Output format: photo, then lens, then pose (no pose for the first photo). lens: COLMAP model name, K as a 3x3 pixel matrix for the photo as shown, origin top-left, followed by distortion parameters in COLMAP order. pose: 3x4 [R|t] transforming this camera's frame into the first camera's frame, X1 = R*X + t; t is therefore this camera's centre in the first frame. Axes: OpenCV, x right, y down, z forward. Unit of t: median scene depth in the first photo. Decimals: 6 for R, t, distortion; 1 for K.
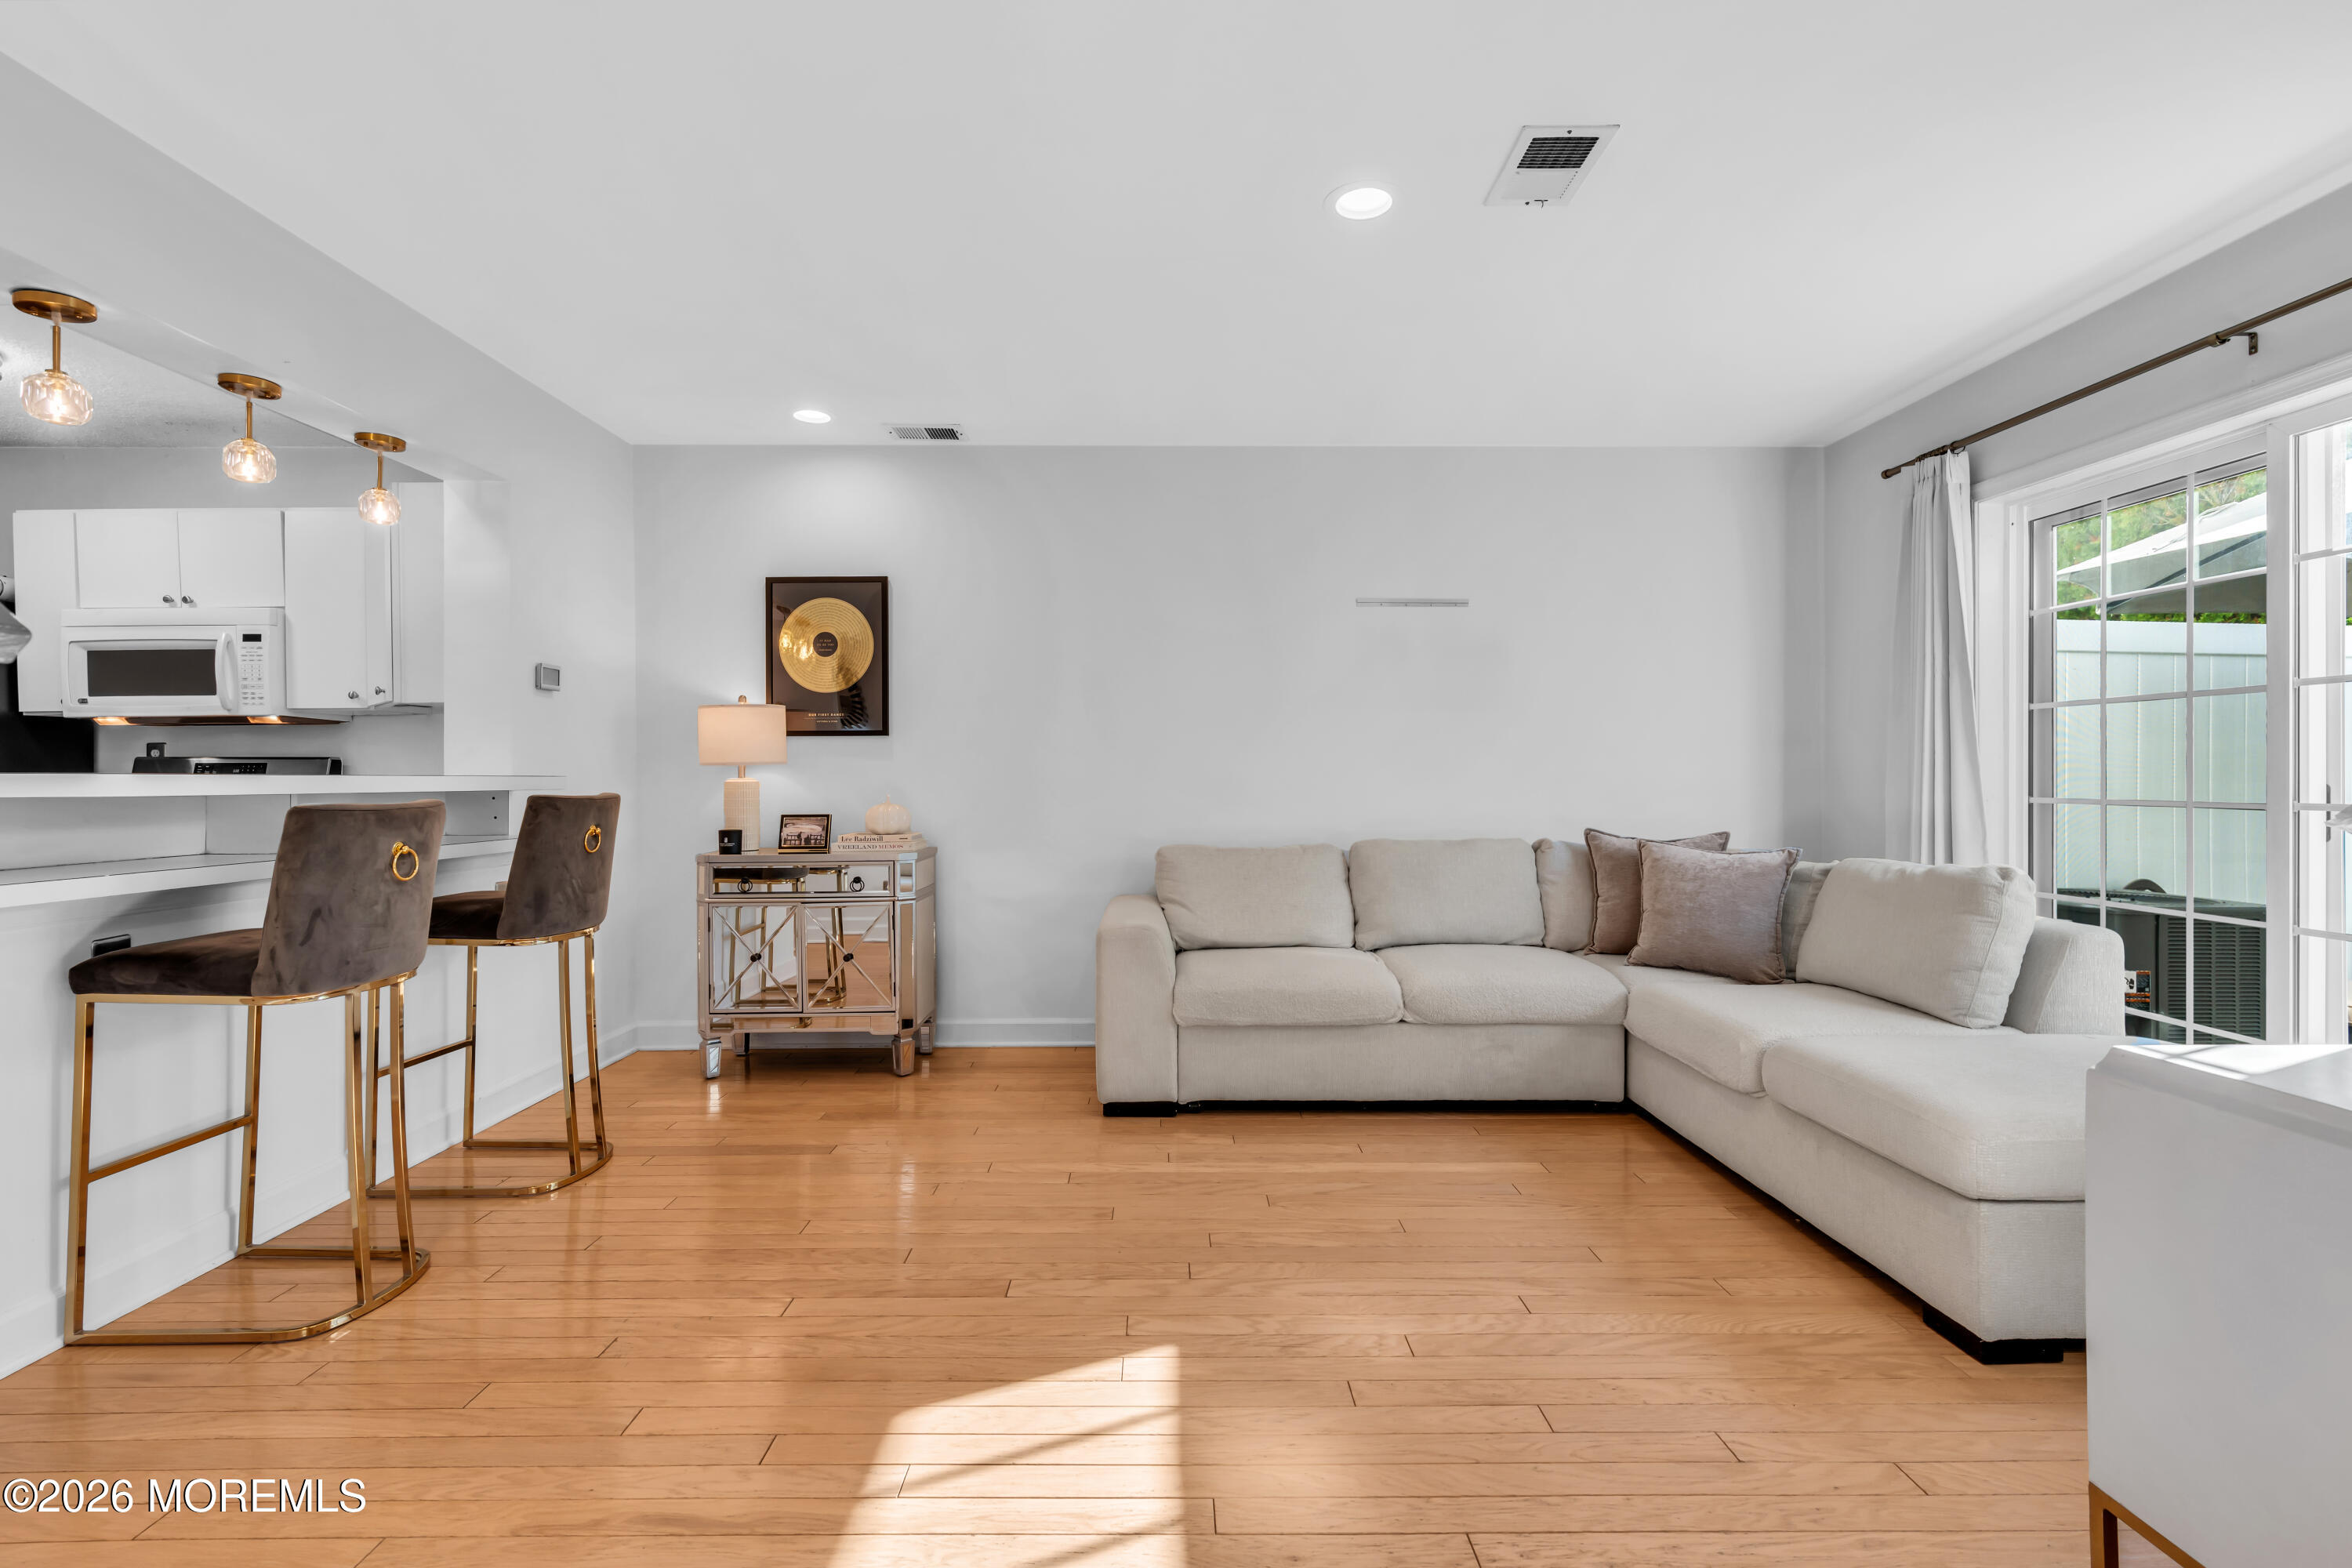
lens RADIAL K [[1056.7, 0, 1164.1], [0, 1056.7, 779.5], [0, 0, 1]] dist [-0.004768, 0.000303]
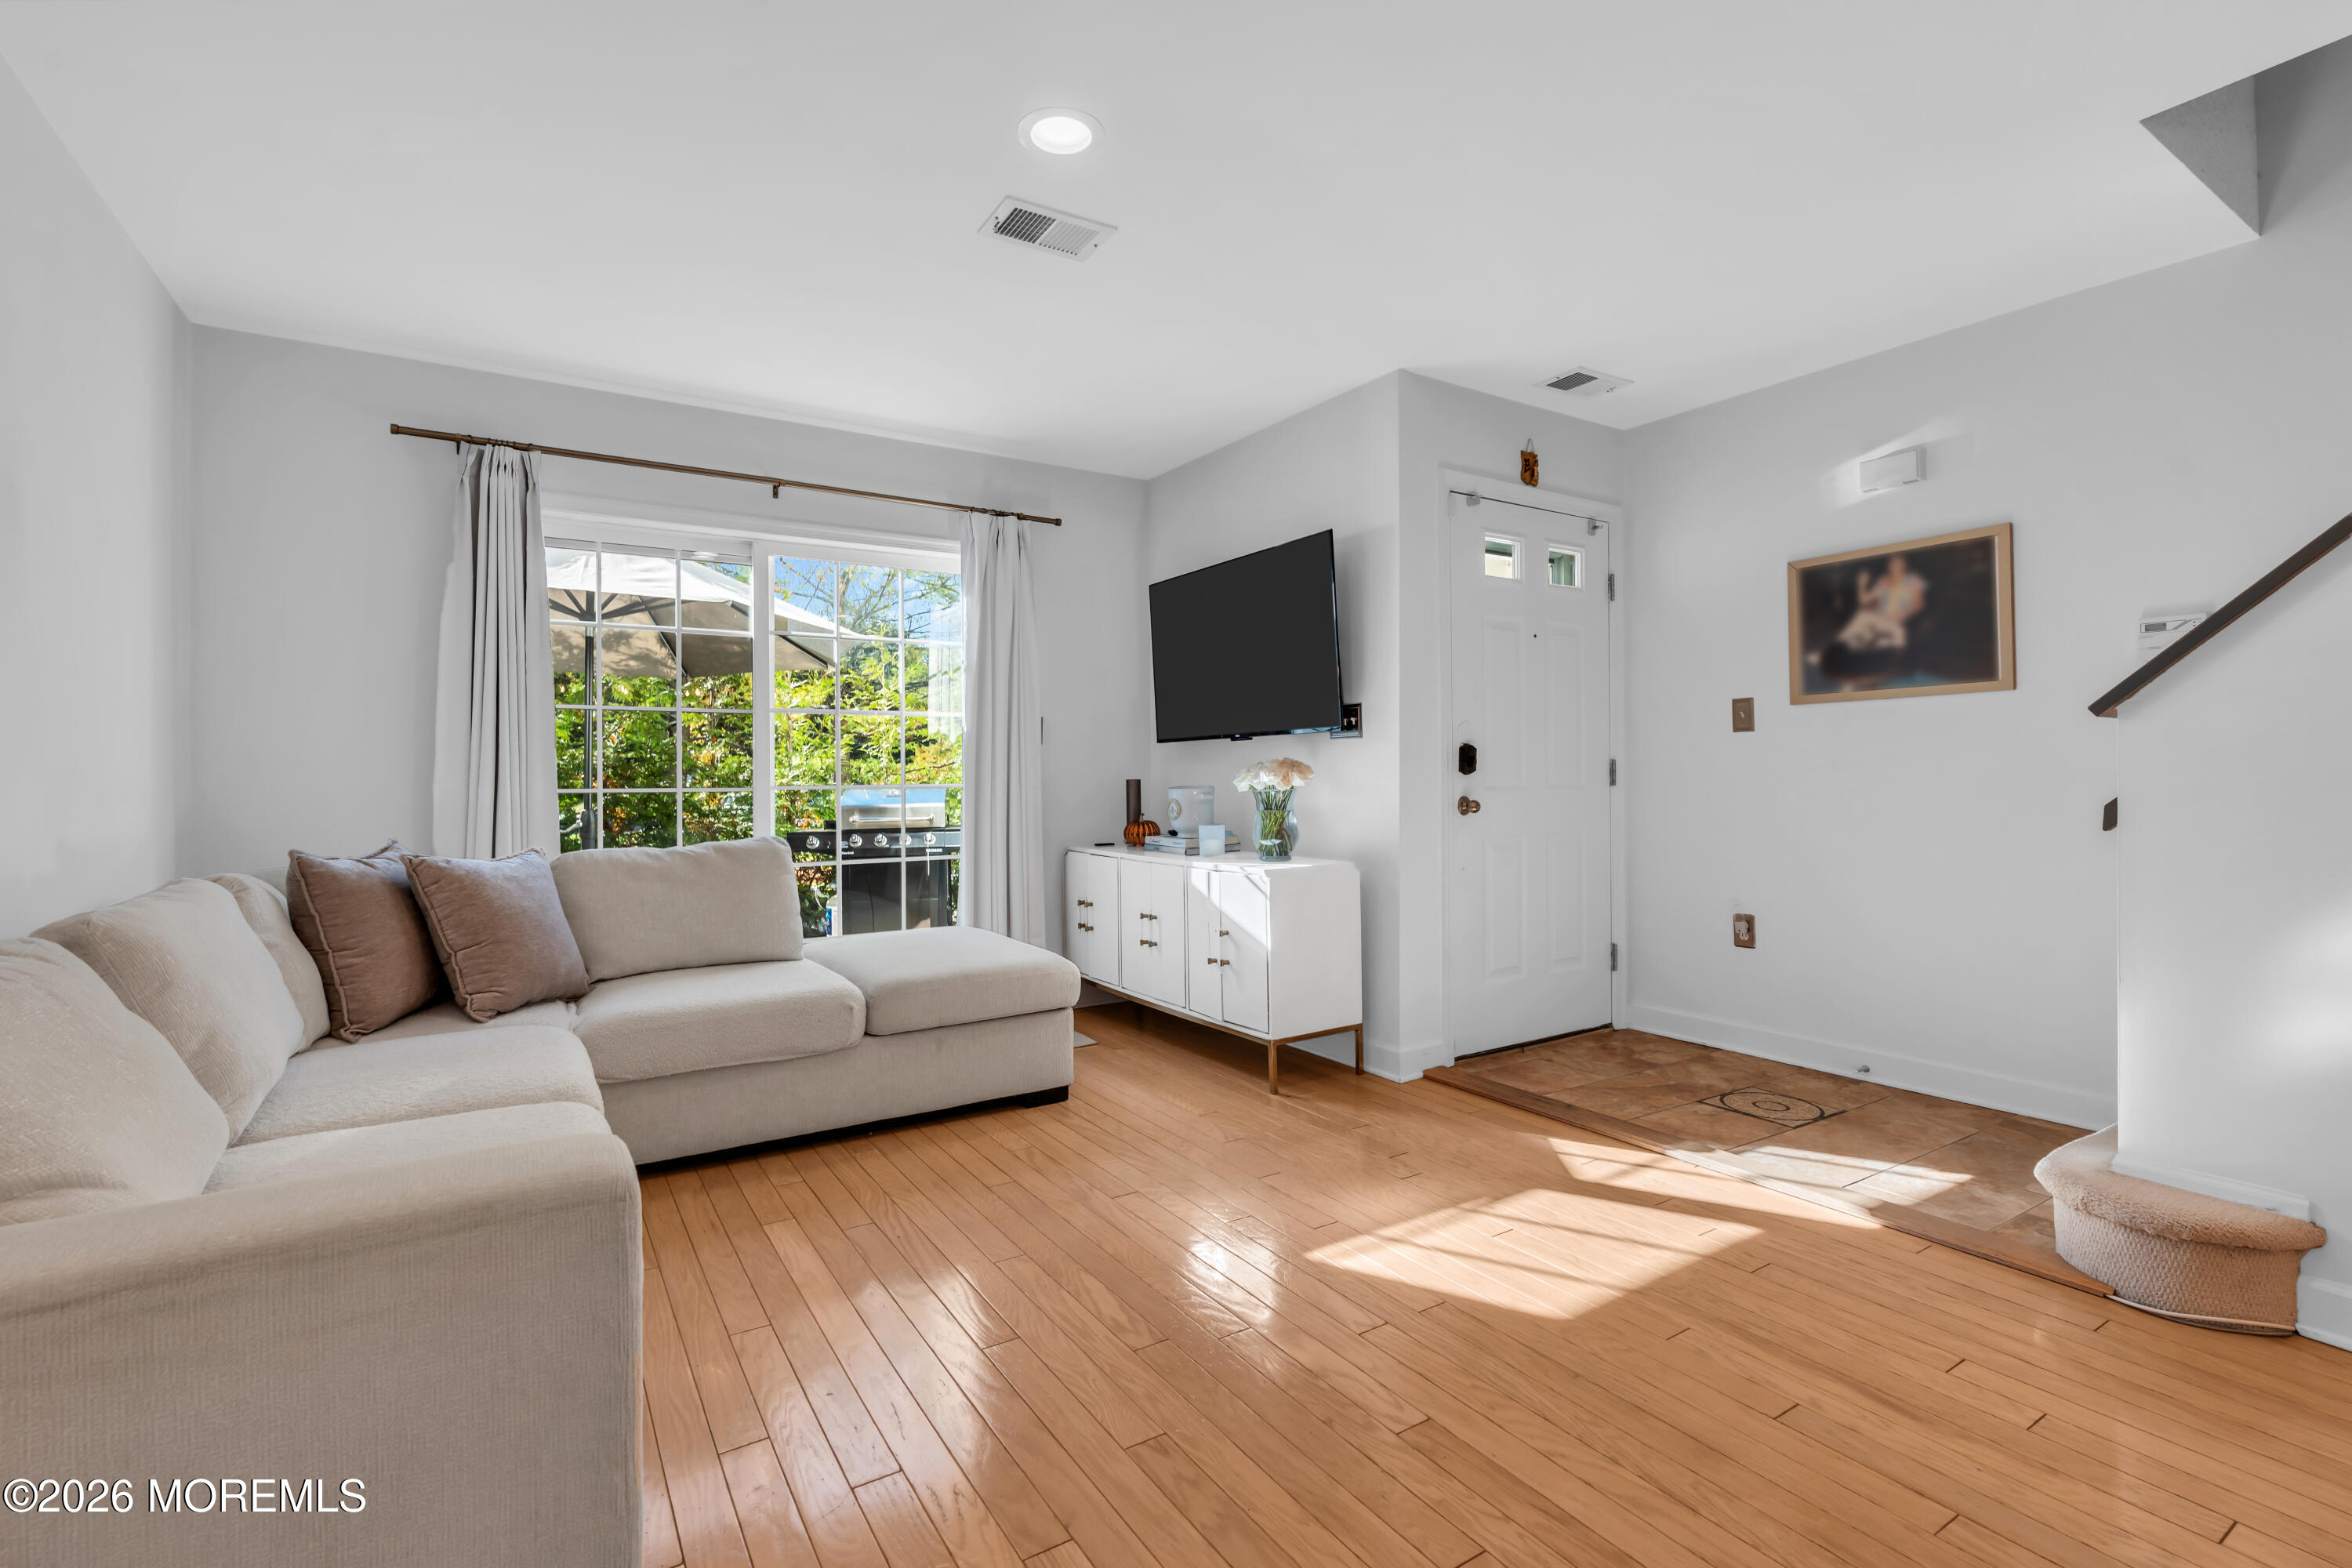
lens RADIAL K [[1054.2, 0, 1181.8], [0, 1054.2, 795.7], [0, 0, 1]] dist [-0.012884, -0.000162]
pose [[-0.549516, -0.012163, 0.835395, -0.398752], [0.010099, 0.999724, 0.021199, 0.005098], [-0.835422, 0.020086, -0.549242, 0.904600]]
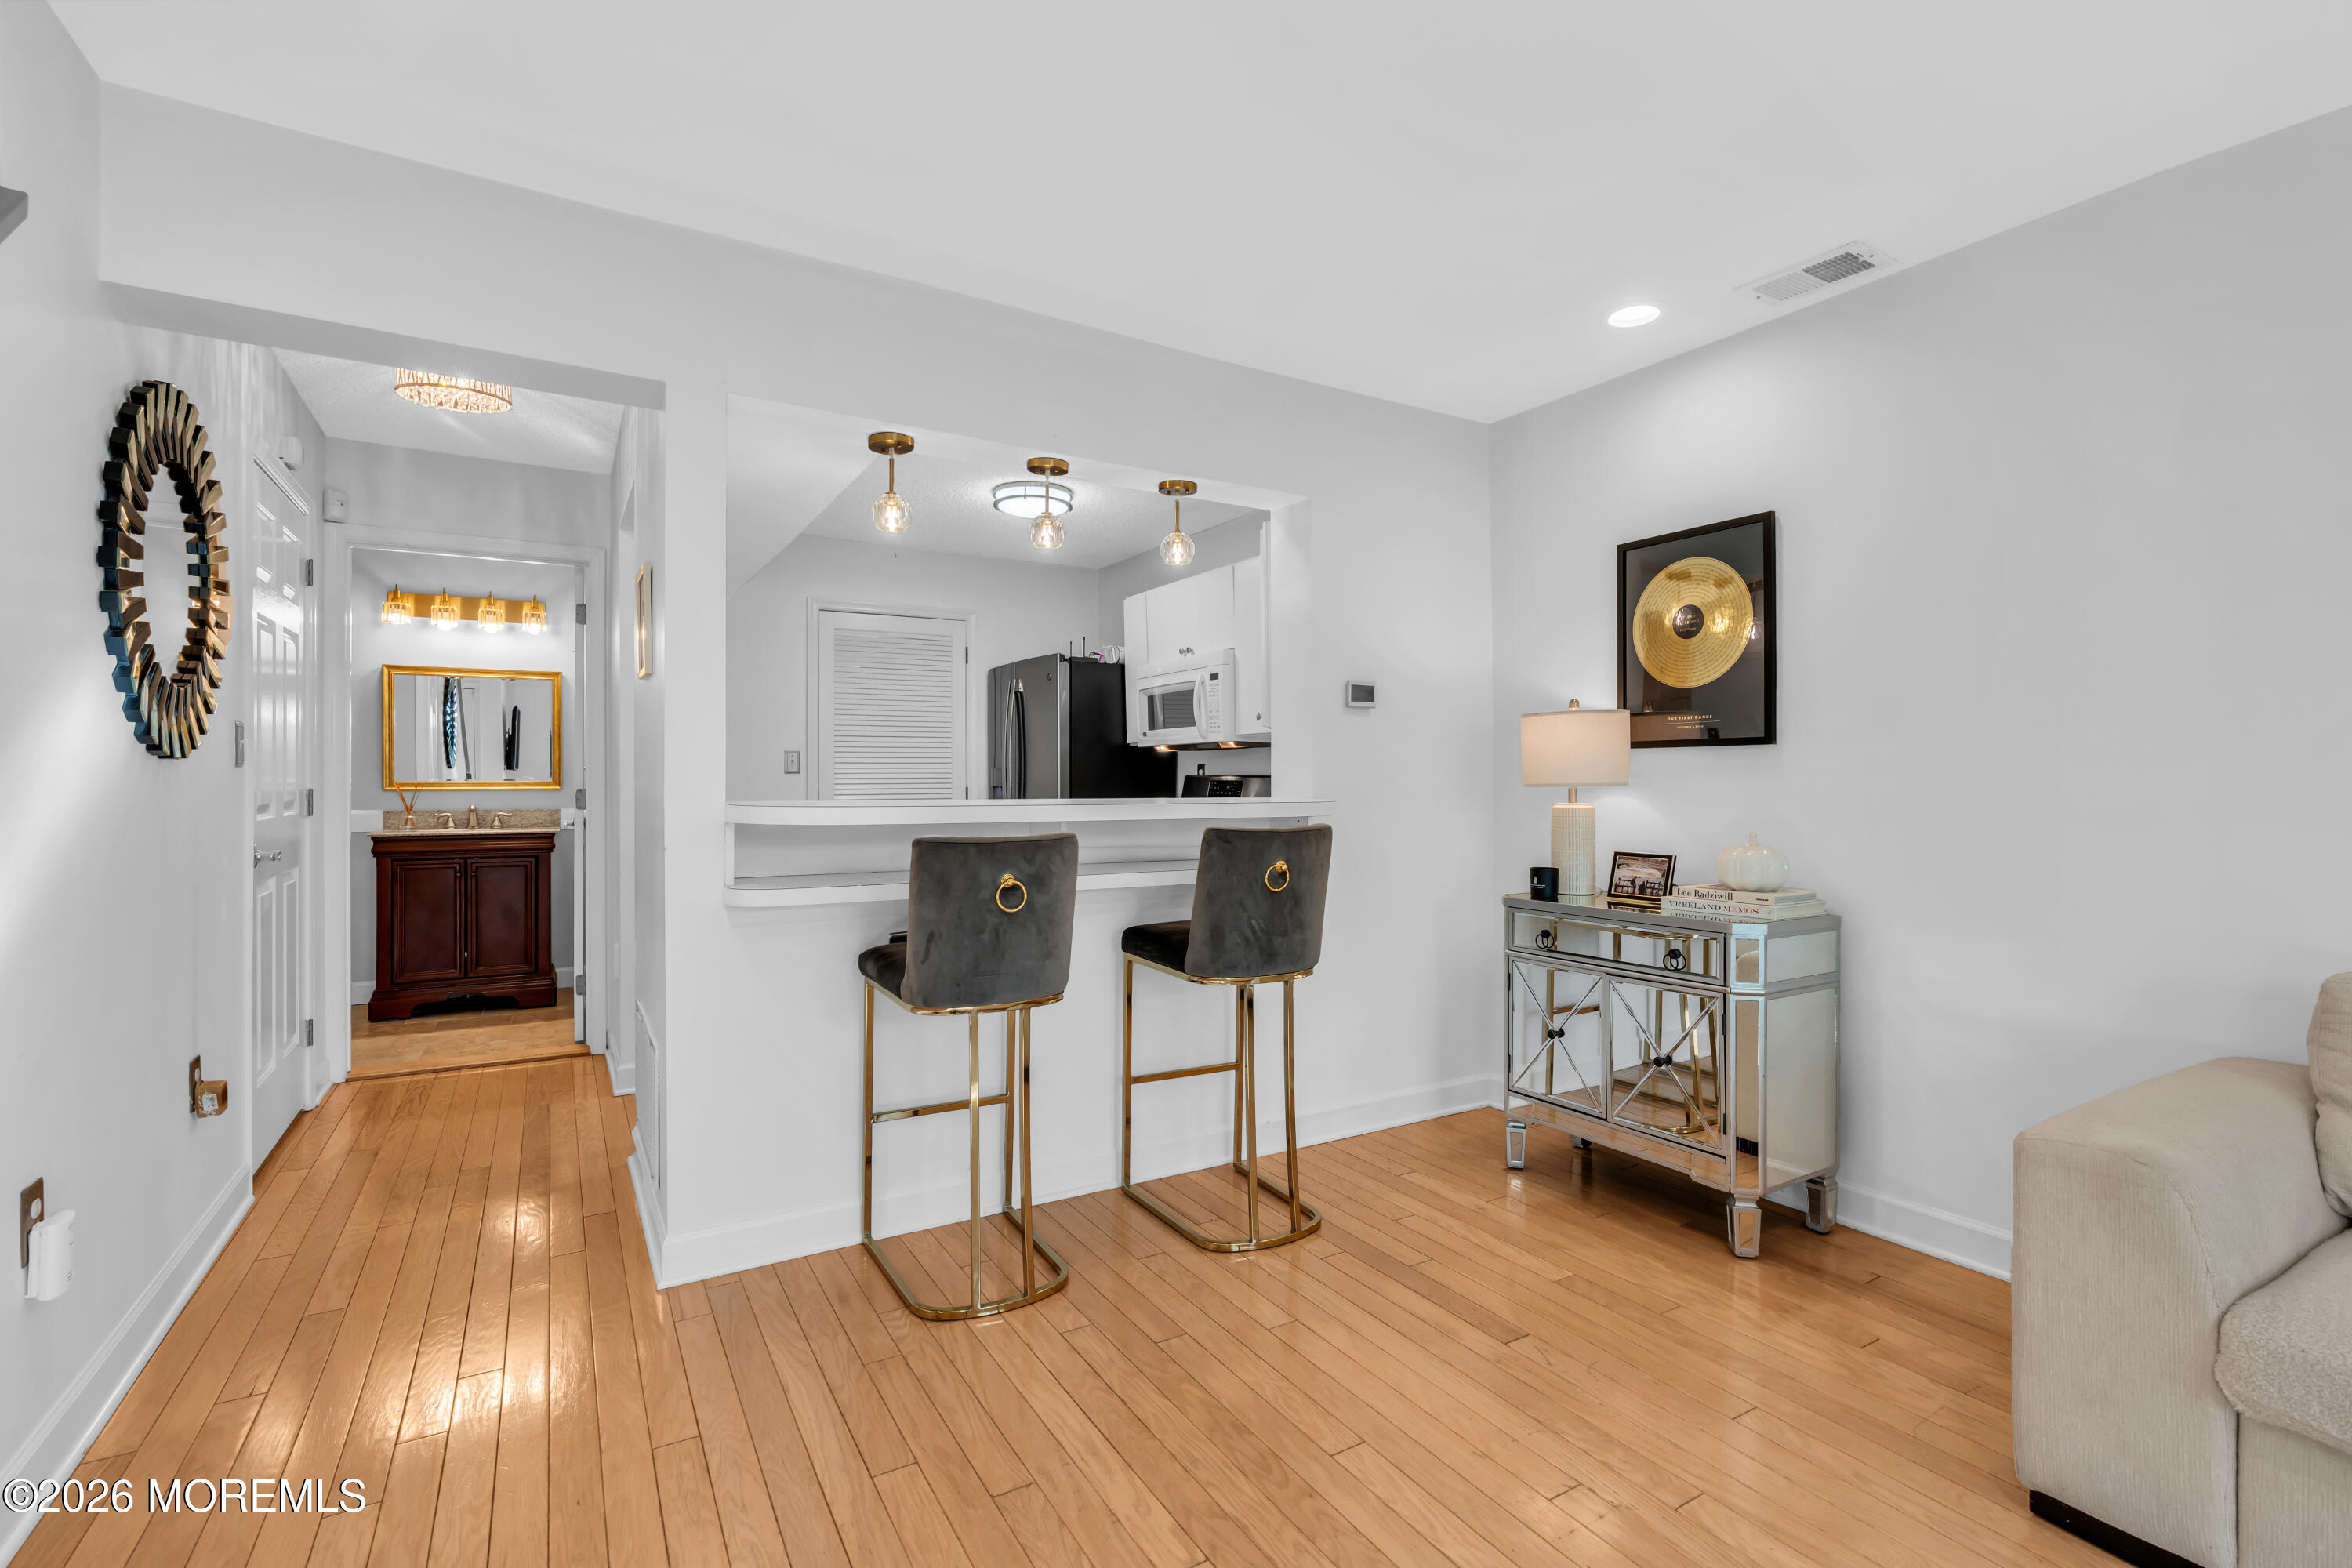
lens RADIAL K [[1056.7, 0, 1164.1], [0, 1056.7, 779.5], [0, 0, 1]] dist [-0.004768, 0.000303]
pose [[0.509179, 0.003585, -0.860653, 0.138927], [-0.003625, 0.999991, 0.002021, -0.020661], [0.860653, 0.002091, 0.509187, 0.351334]]
